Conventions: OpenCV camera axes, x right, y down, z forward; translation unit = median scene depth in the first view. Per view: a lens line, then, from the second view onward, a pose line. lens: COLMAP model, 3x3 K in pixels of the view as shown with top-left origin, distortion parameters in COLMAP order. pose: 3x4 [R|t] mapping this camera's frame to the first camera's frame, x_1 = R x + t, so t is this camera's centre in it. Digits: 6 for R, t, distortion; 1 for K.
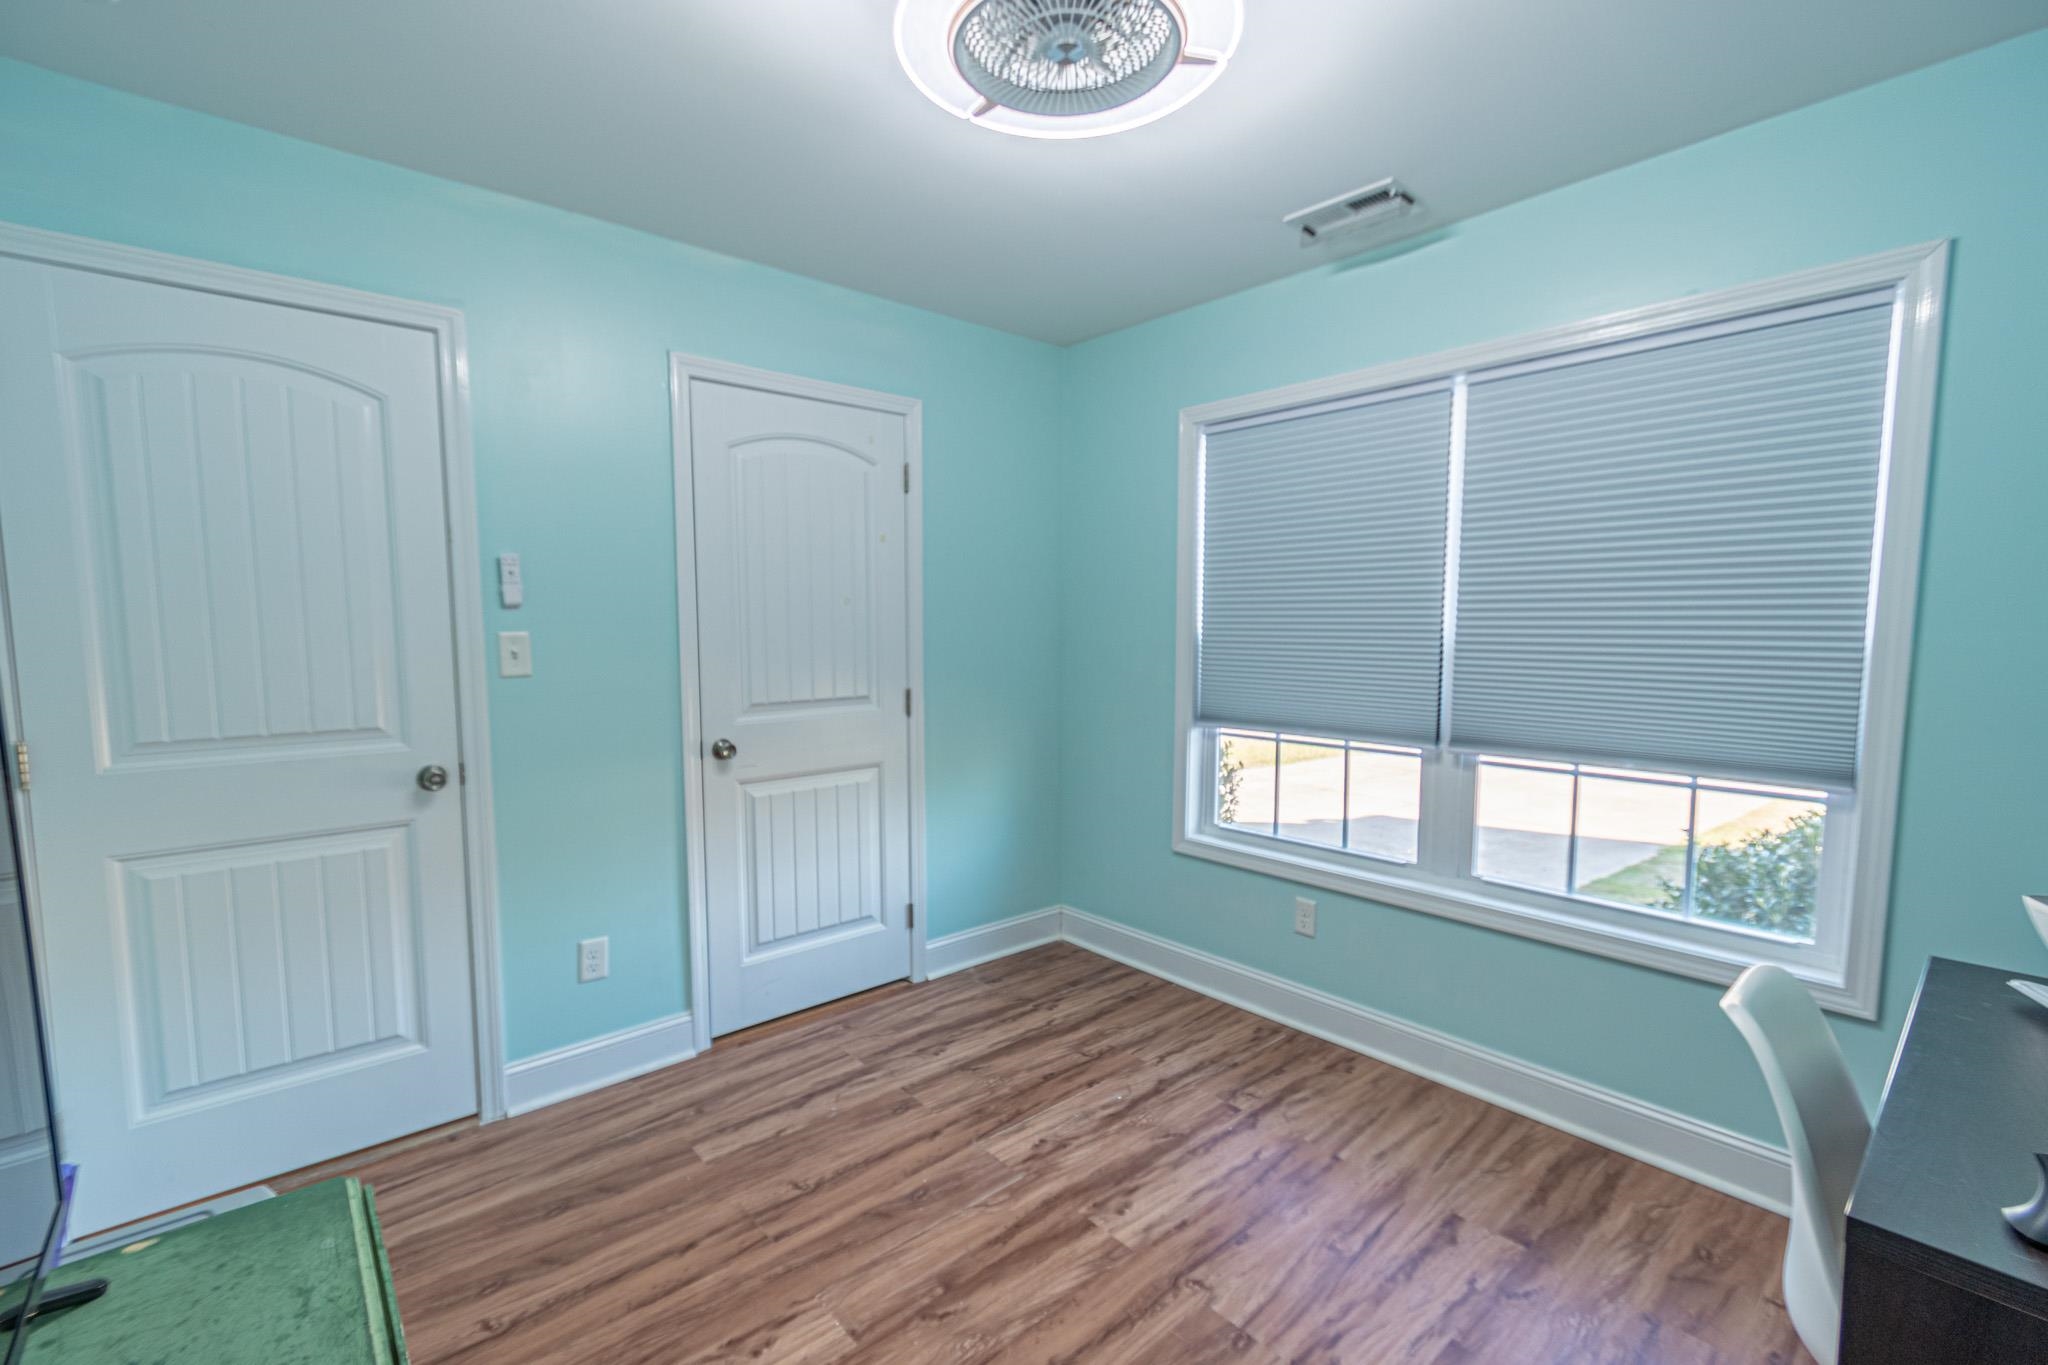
lens RADIAL K [[891.0, 0, 1010.3], [0, 891.0, 681.7], [0, 0, 1]] dist [0.004658, -0.000309]
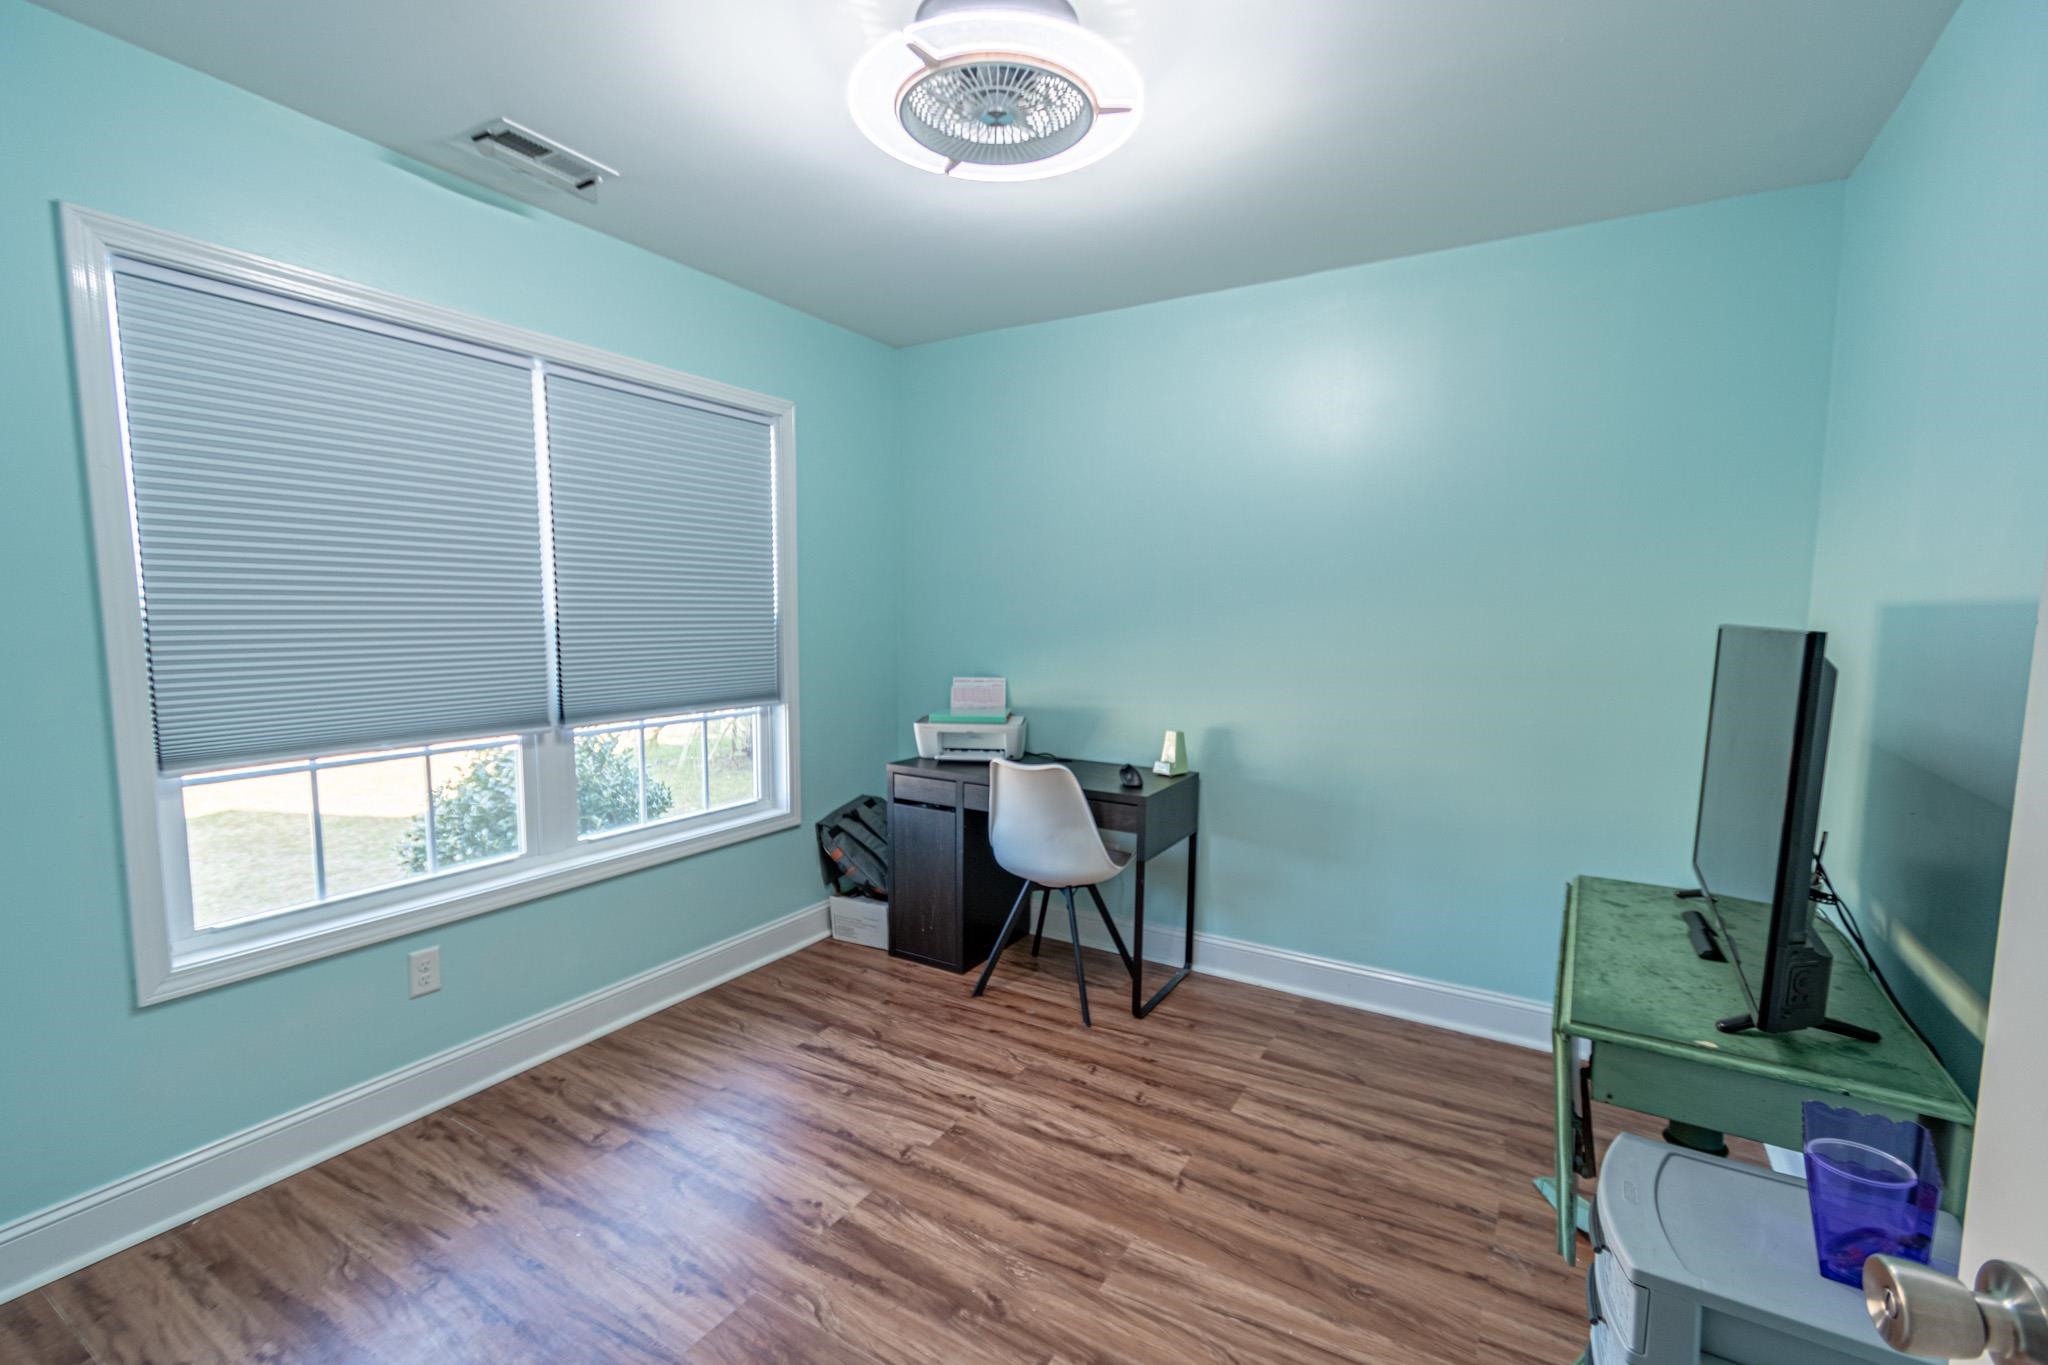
lens RADIAL K [[891.0, 0, 1020.1], [0, 891.0, 681.1], [0, 0, 1]] dist [0.004658, -0.000309]
pose [[-0.305739, -0.075222, 0.949139, -0.696297], [0.061313, 0.993250, 0.098469, -0.049528], [-0.950139, 0.088300, -0.299063, 0.864042]]
